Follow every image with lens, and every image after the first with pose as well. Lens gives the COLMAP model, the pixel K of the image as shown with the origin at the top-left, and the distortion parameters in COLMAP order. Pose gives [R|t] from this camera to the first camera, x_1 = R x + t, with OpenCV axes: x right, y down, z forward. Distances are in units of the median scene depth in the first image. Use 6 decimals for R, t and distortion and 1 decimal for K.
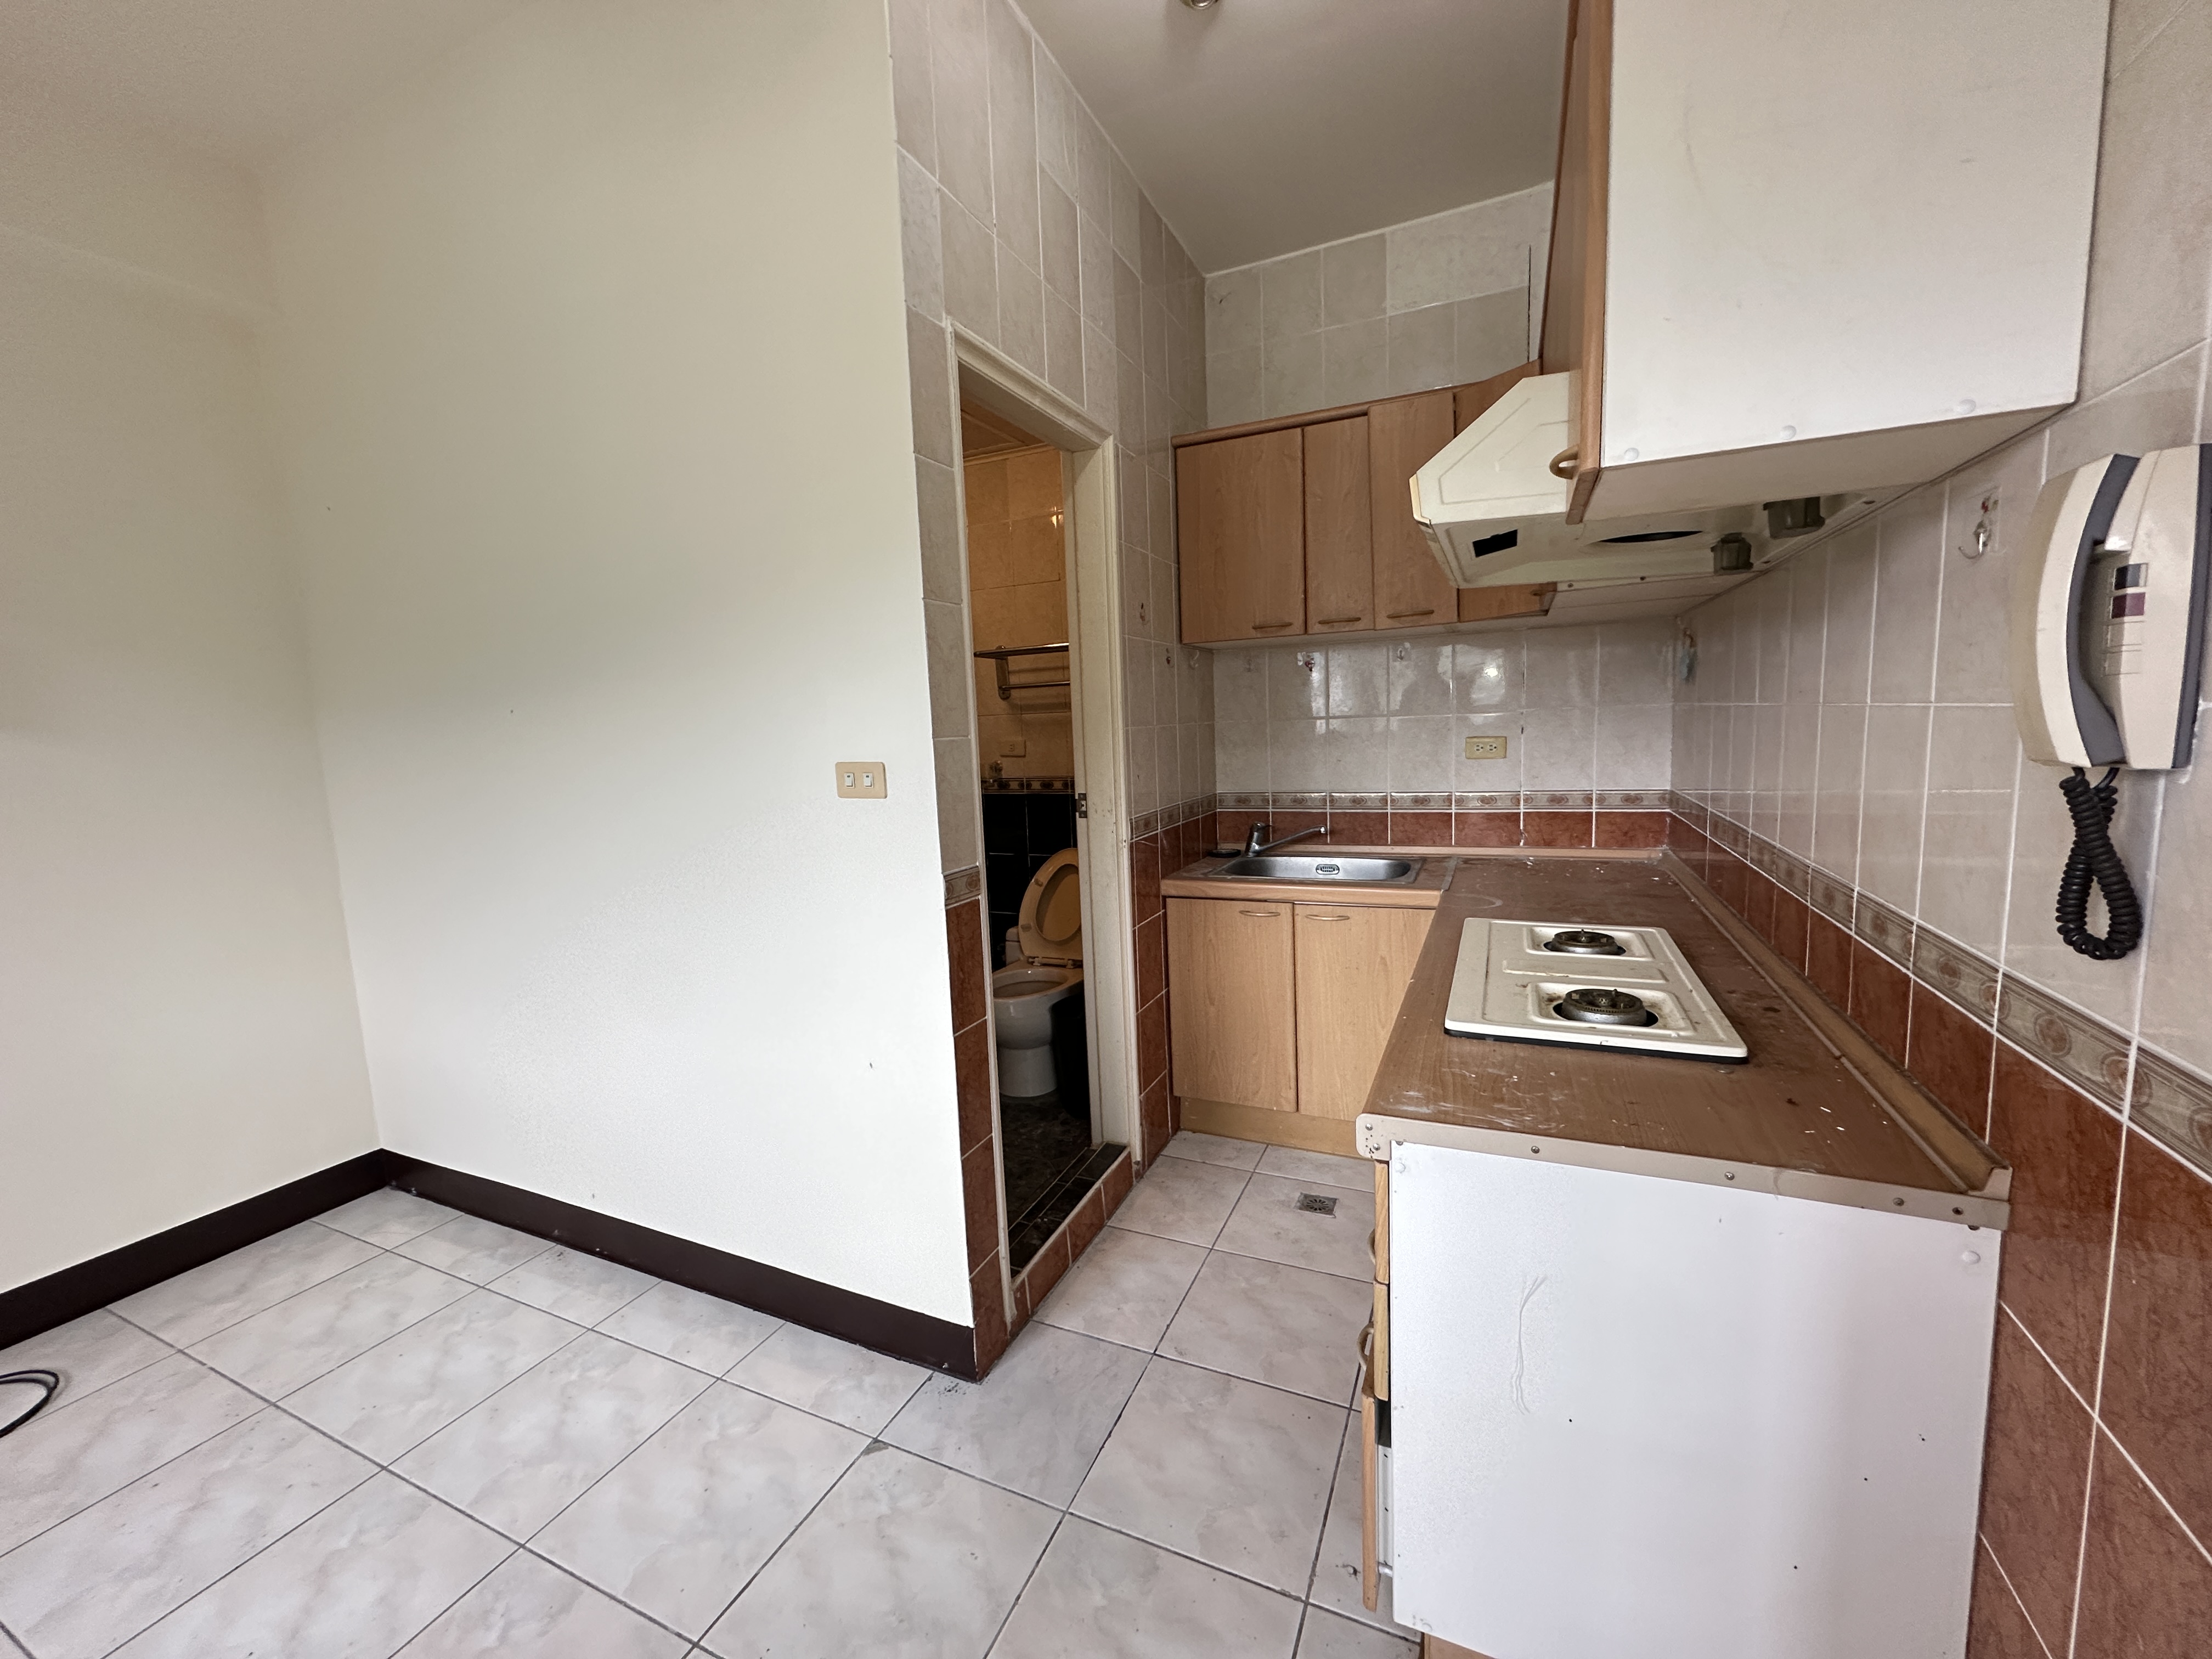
lens RADIAL K [[881.2, 0, 1106.0], [0, 881.2, 829.5], [0, 0, 1]] dist [-0.007096, 0.000001]
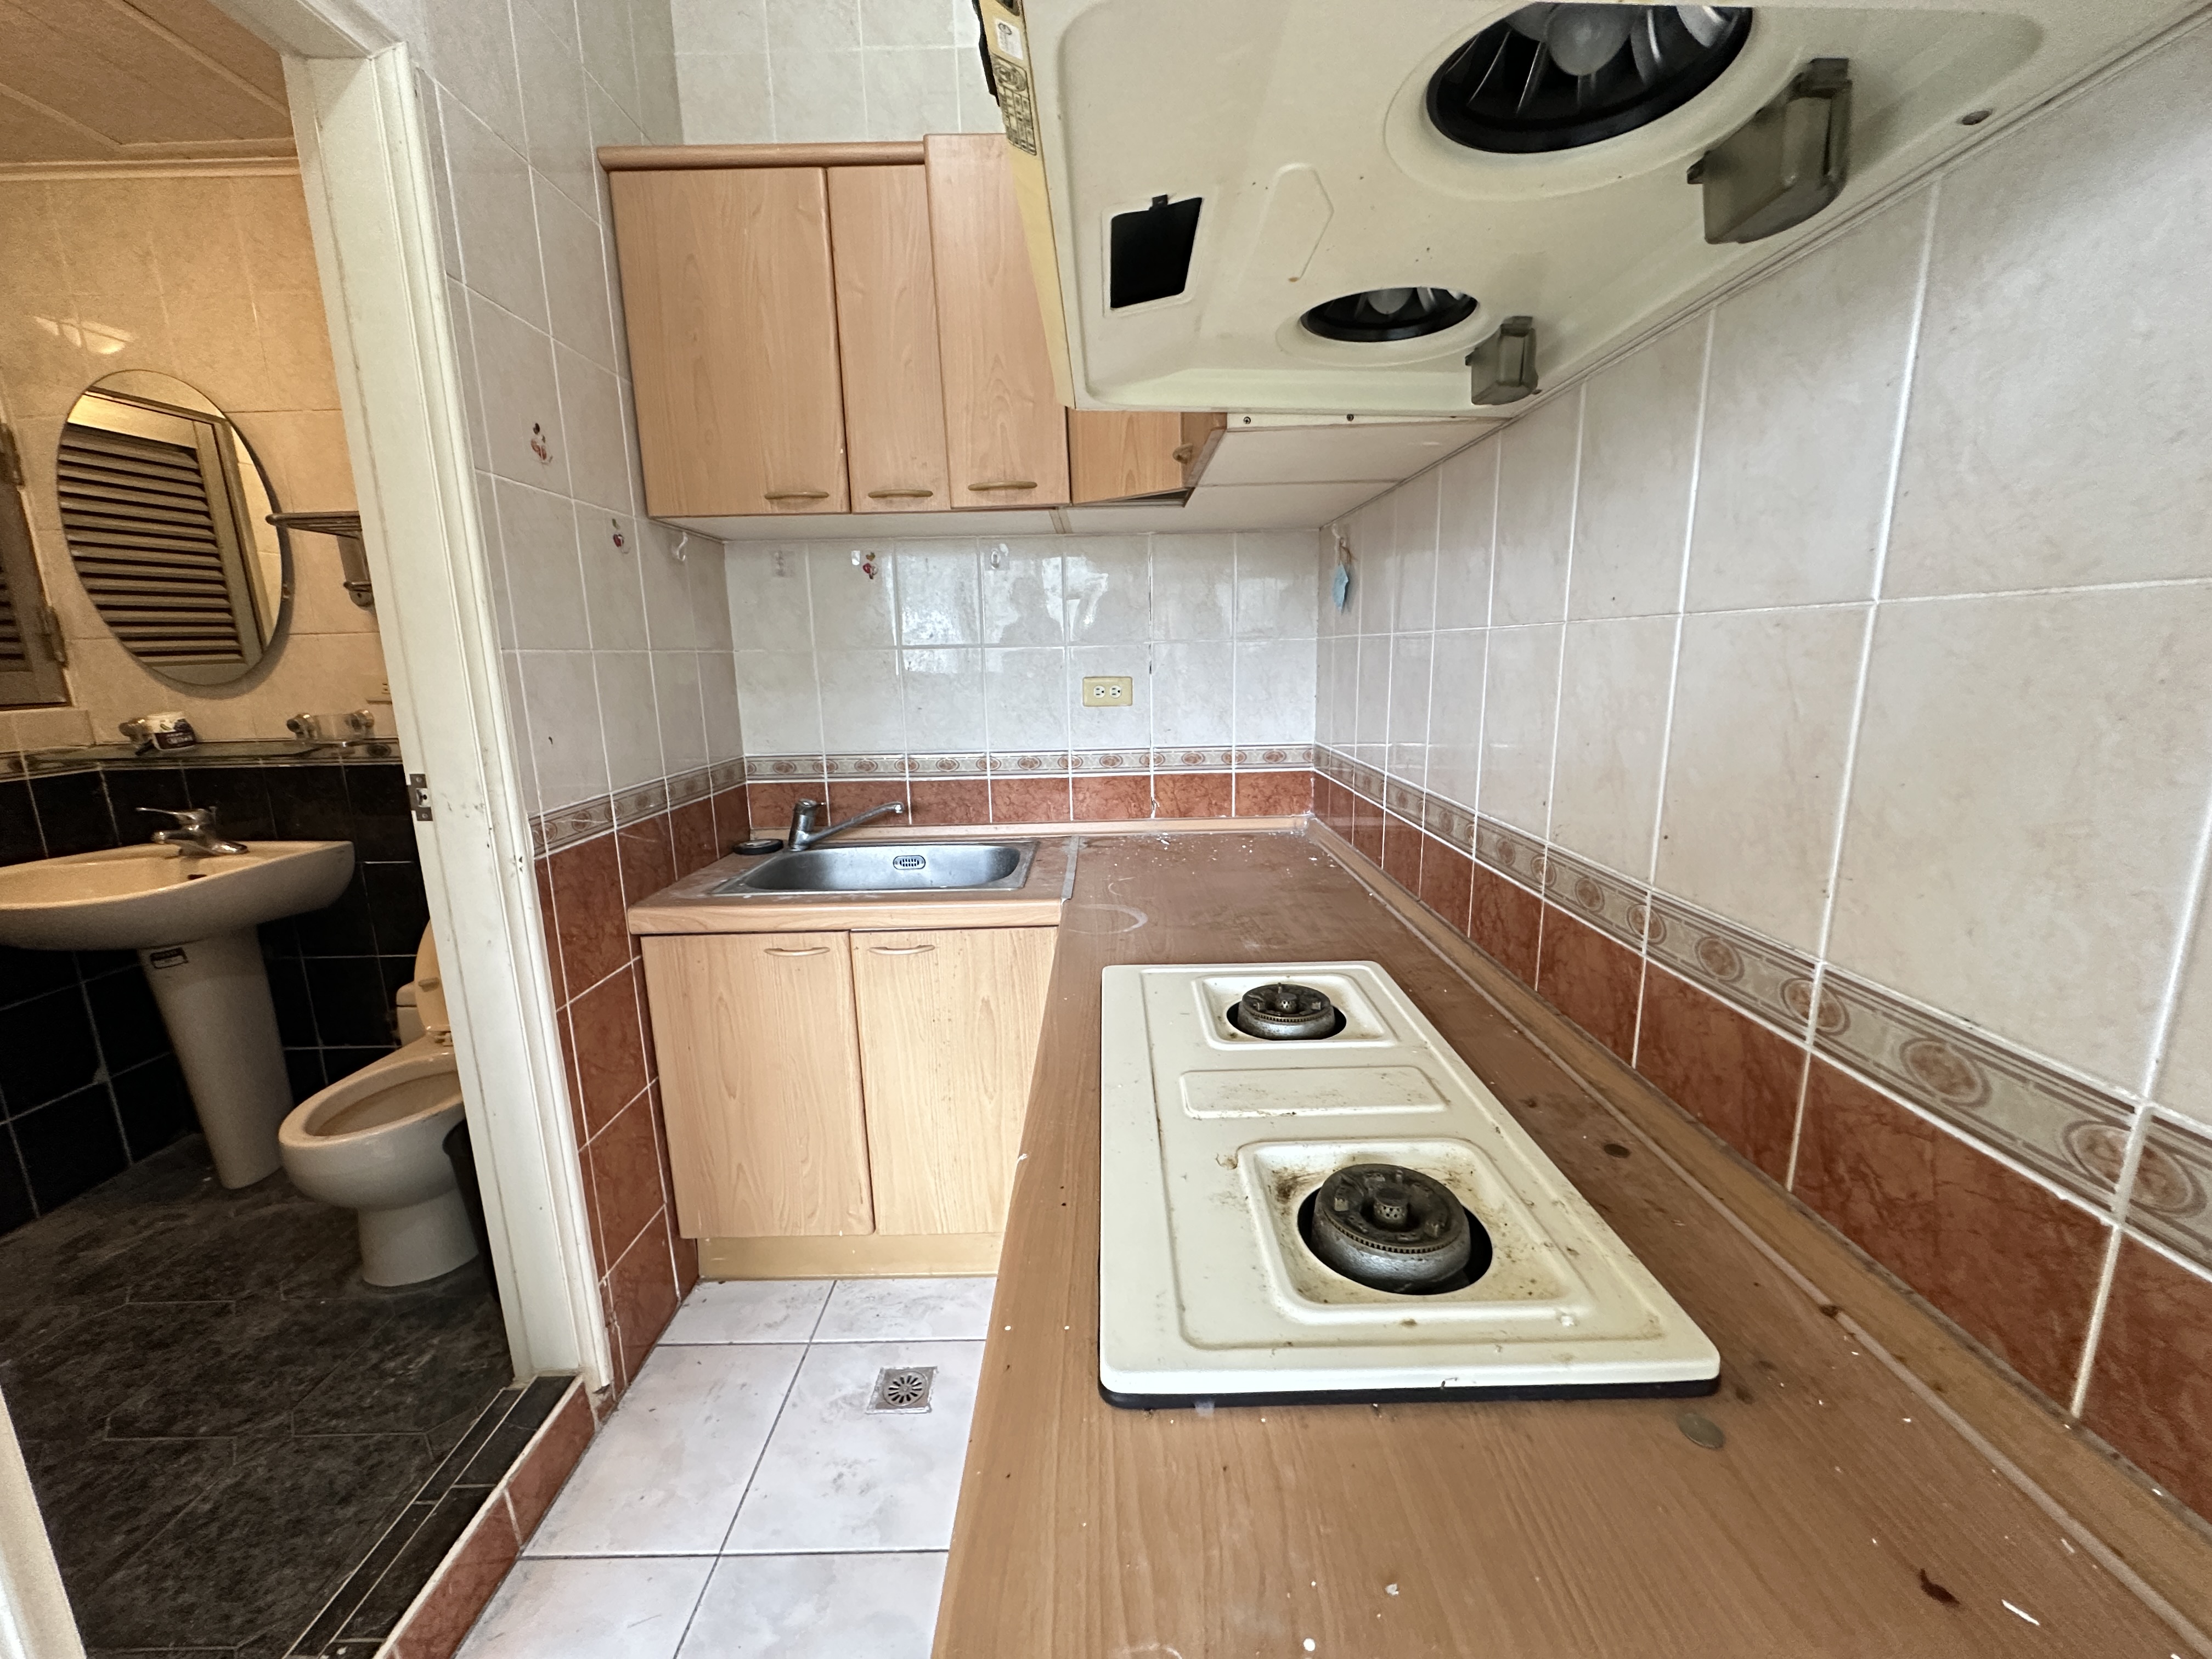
lens RADIAL K [[869.8, 0, 1106.0], [0, 869.8, 829.5], [0, 0, 1]] dist [-0.001902, 0.000013]
pose [[0.909540, -0.059224, 0.411375, 0.119808], [0.032826, 0.996940, 0.070947, -0.028894], [-0.414317, -0.051026, 0.908701, 0.327097]]
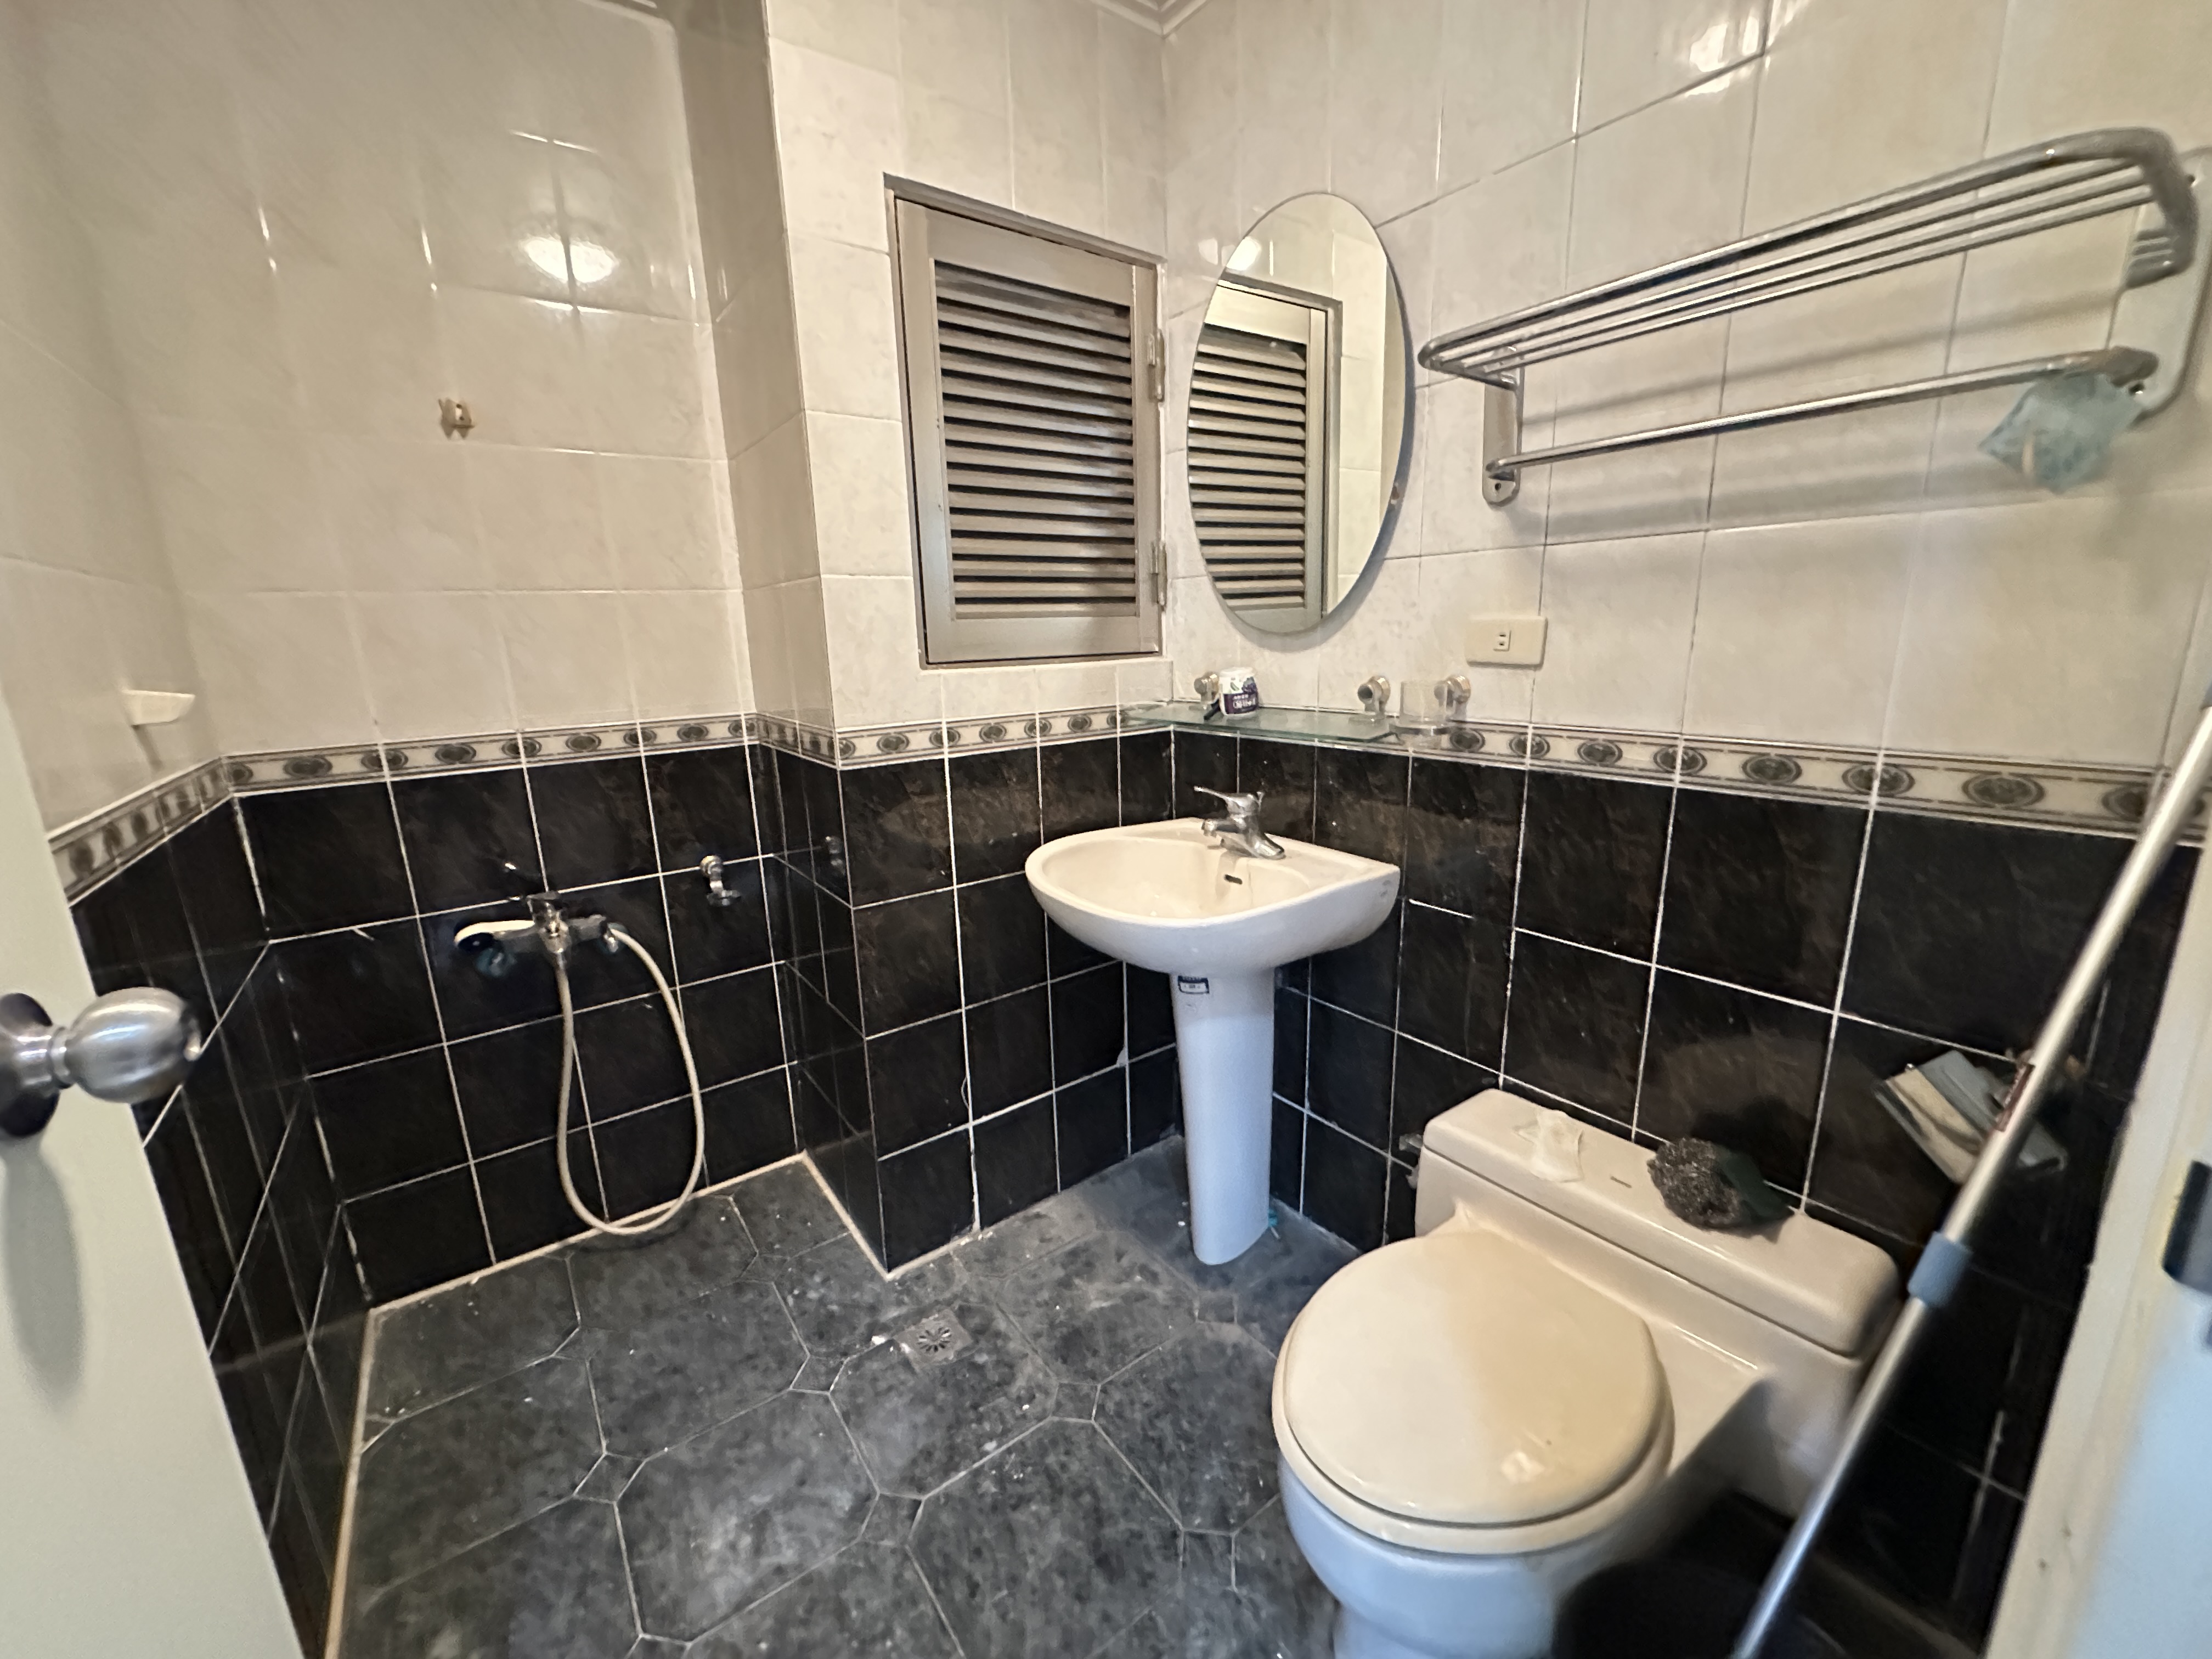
lens RADIAL K [[873.6, 0, 1101.8], [0, 873.6, 829.0], [0, 0, 1]] dist [-0.002463, -0.000029]
pose [[0.873150, 0.124917, -0.471173, -0.094716], [-0.065680, 0.987941, 0.140208, -0.073154], [0.483006, -0.091476, 0.870826, 0.783541]]
